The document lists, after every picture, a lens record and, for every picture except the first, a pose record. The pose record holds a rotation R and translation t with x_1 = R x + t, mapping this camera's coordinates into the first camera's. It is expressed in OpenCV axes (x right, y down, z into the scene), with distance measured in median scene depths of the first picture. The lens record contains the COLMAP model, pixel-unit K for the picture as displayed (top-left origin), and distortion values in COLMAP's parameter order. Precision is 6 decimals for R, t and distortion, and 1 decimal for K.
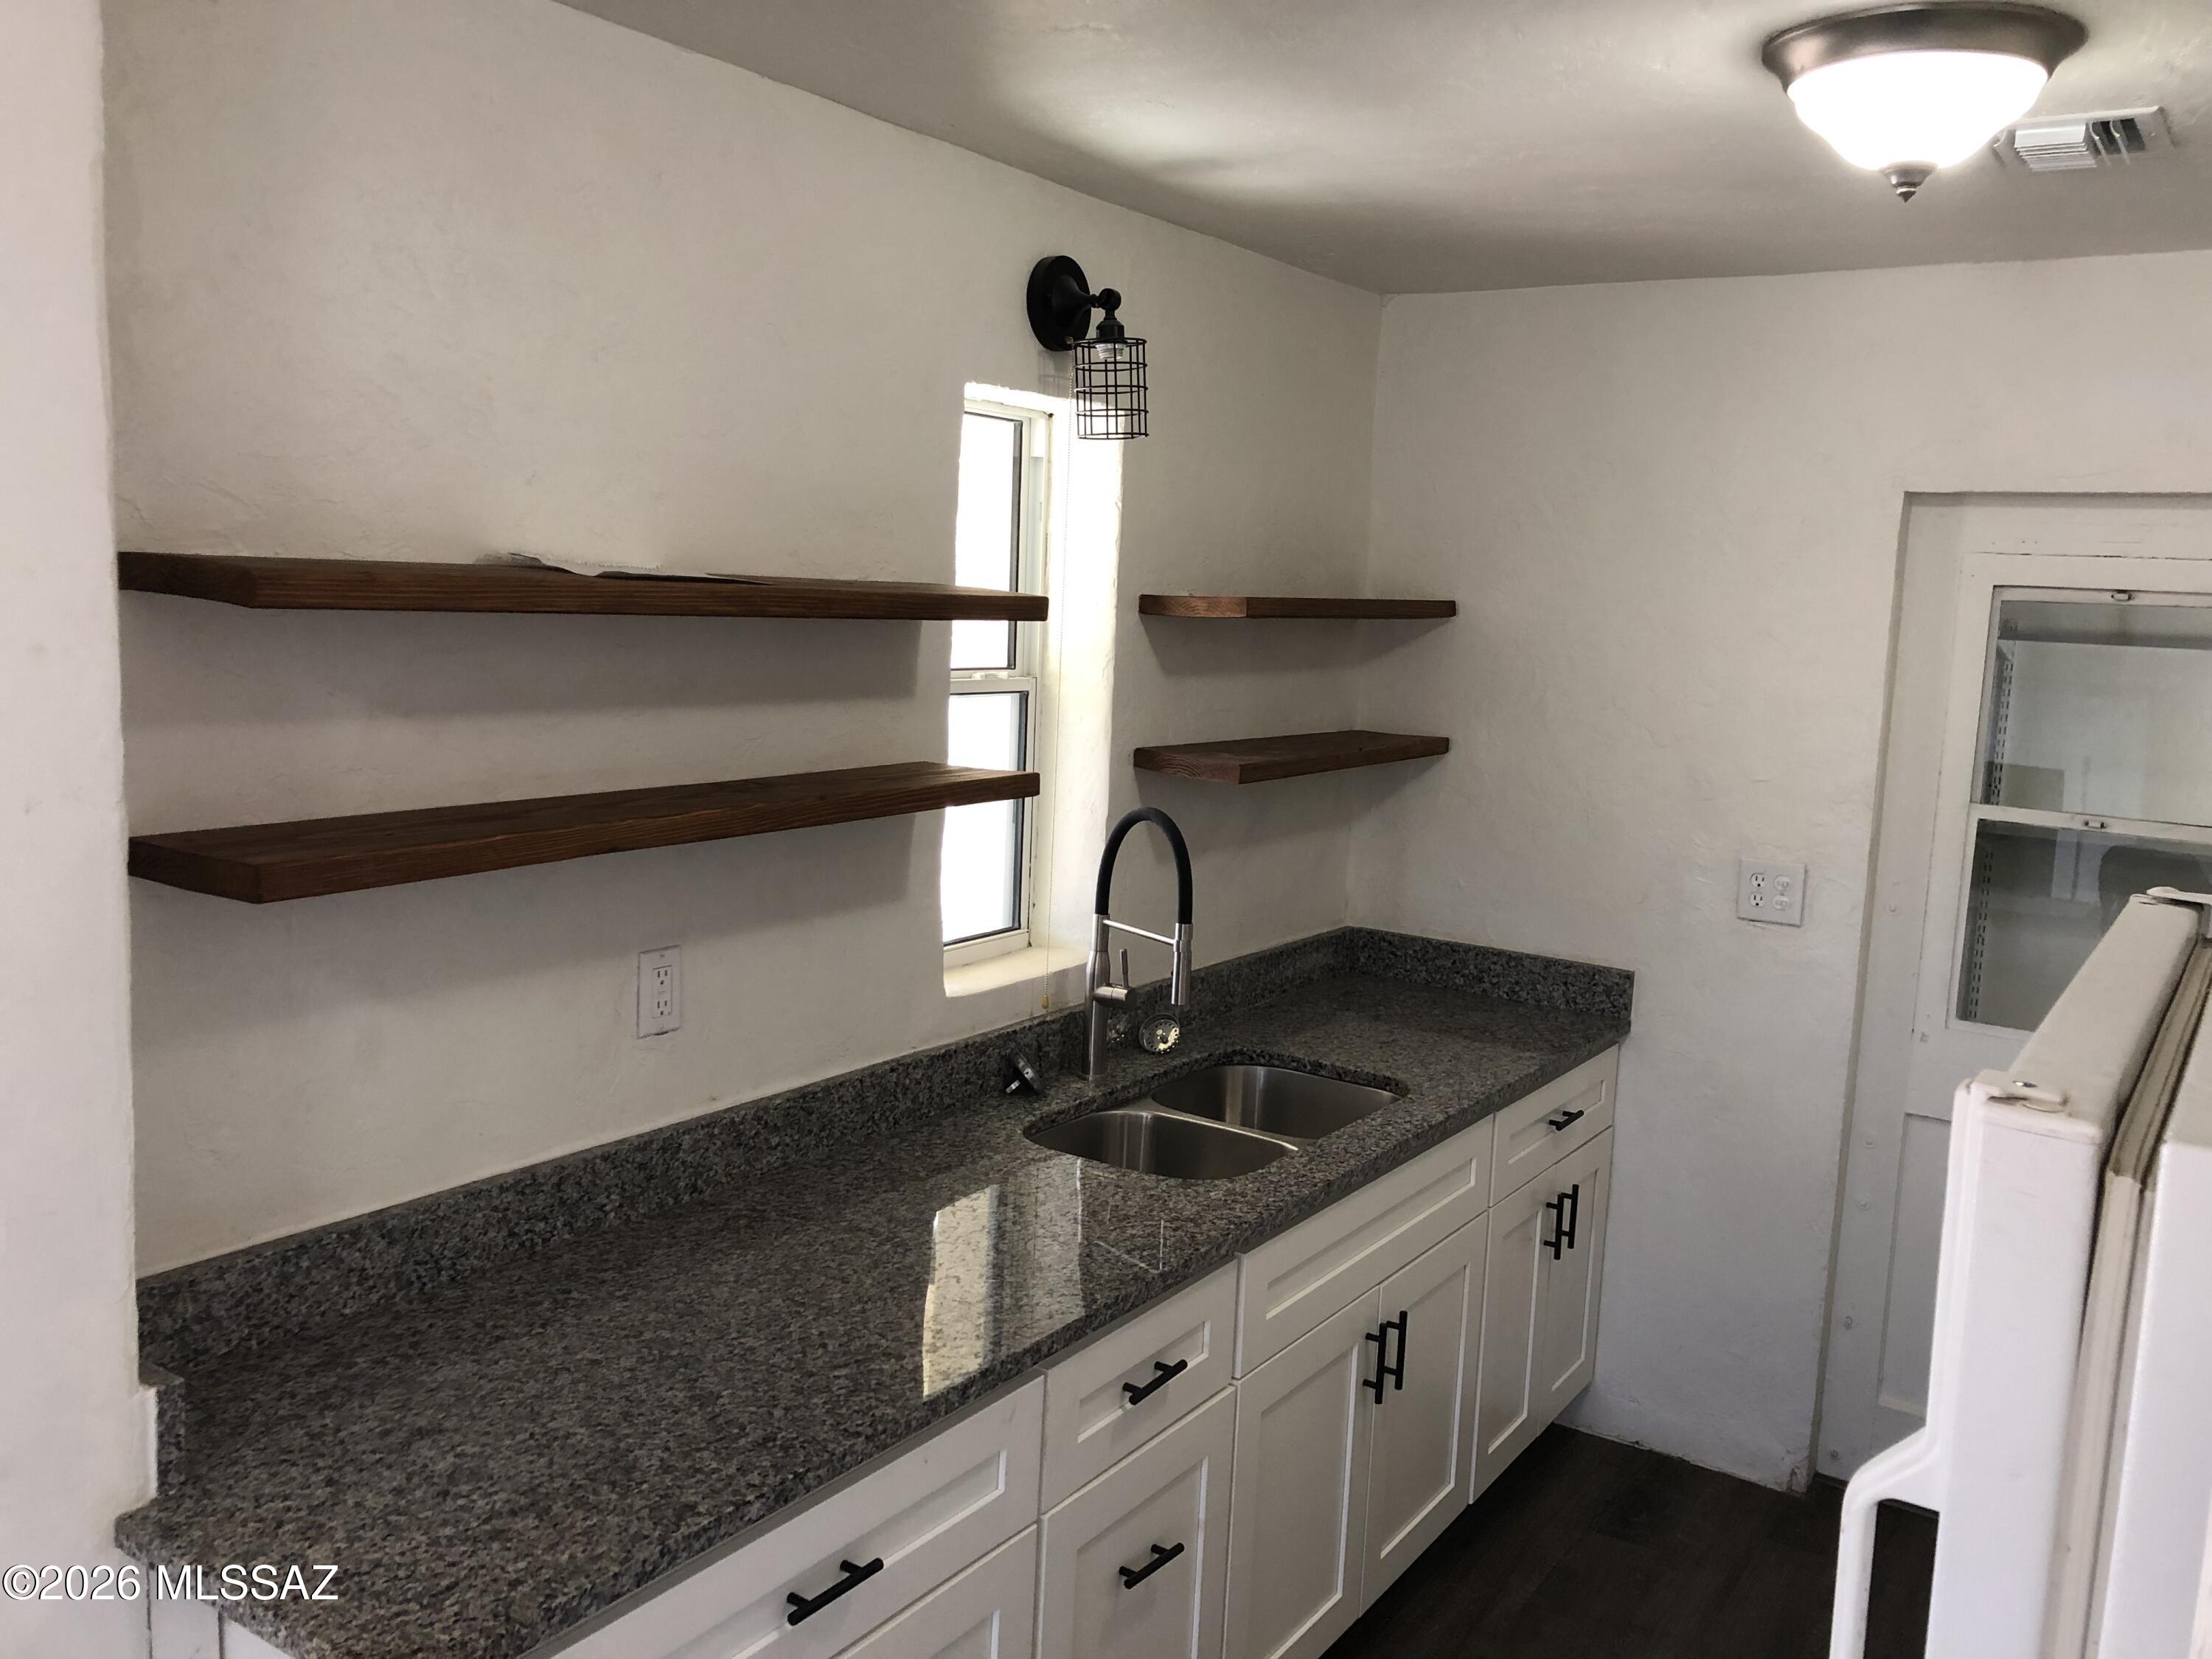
lens RADIAL K [[1779.7, 0, 1106.0], [0, 1779.7, 829.5], [0, 0, 1]] dist [0.171436, -0.562091]
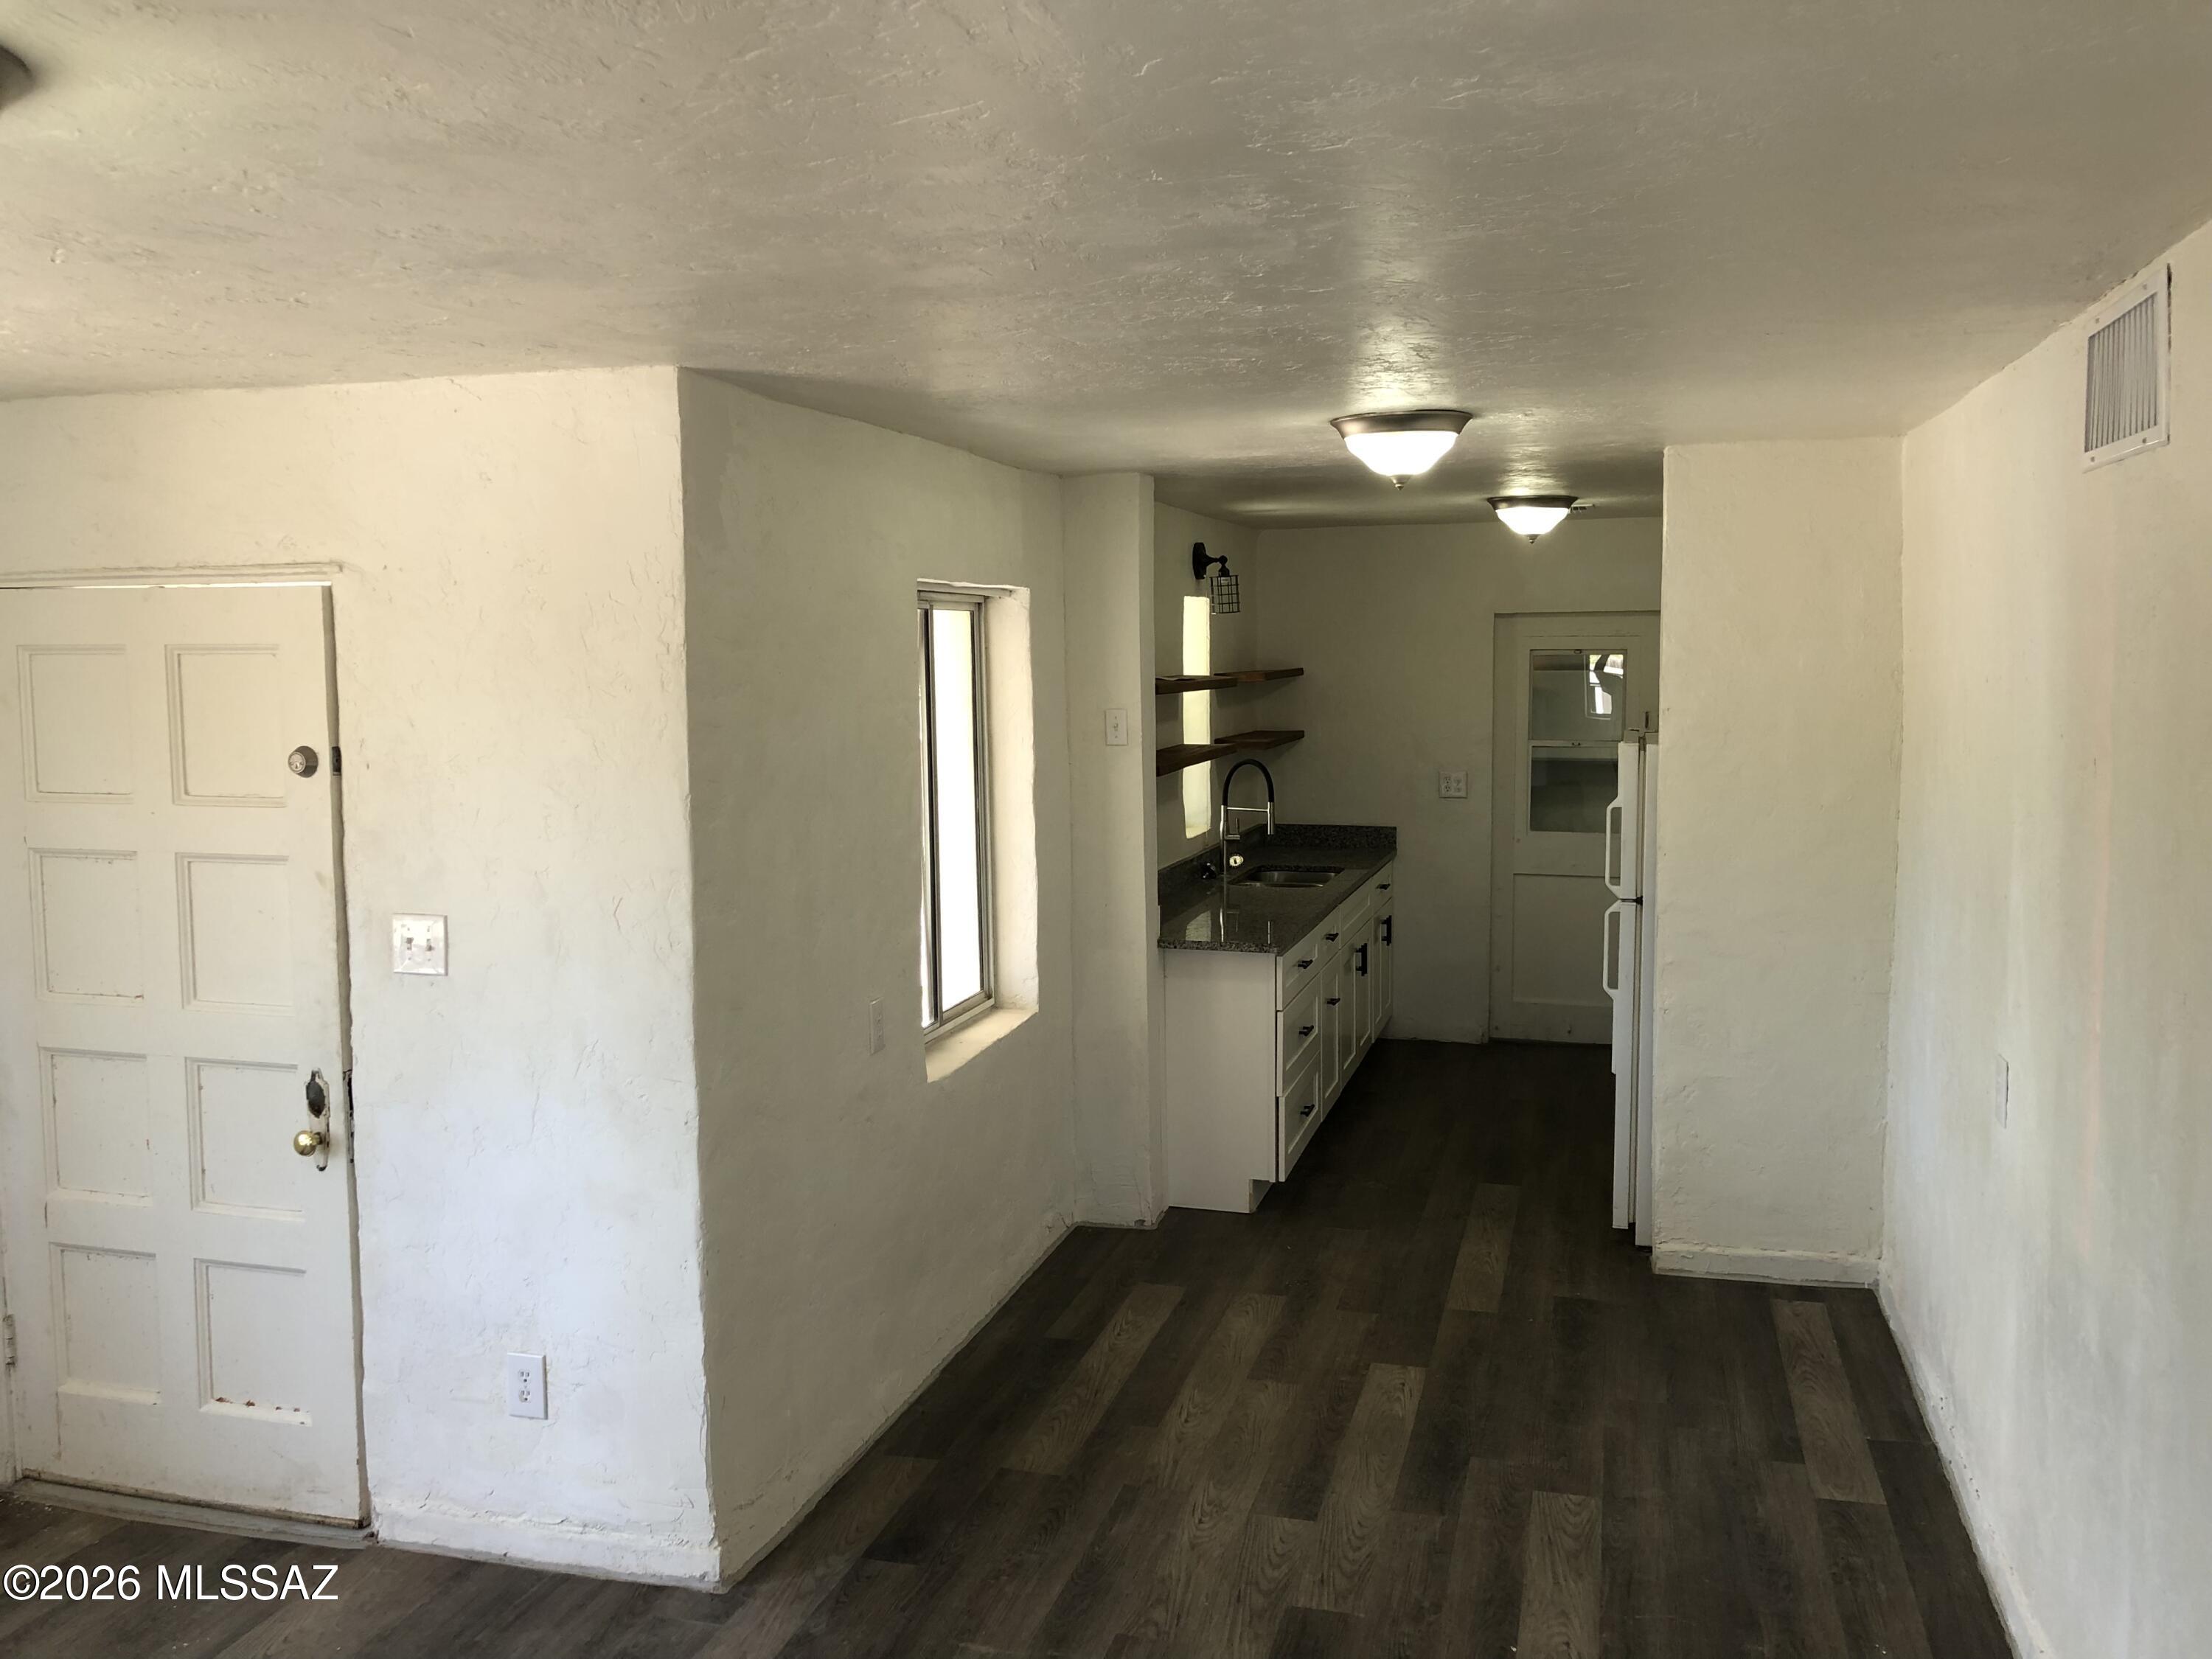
lens RADIAL K [[1779.7, 0, 1106.0], [0, 1779.7, 829.5], [0, 0, 1]] dist [0.171436, -0.562091]
pose [[0.950505, -0.084901, 0.298885, -0.802157], [0.094822, 0.995316, -0.018822, 0.099994], [-0.295887, 0.046231, 0.954104, -1.146265]]
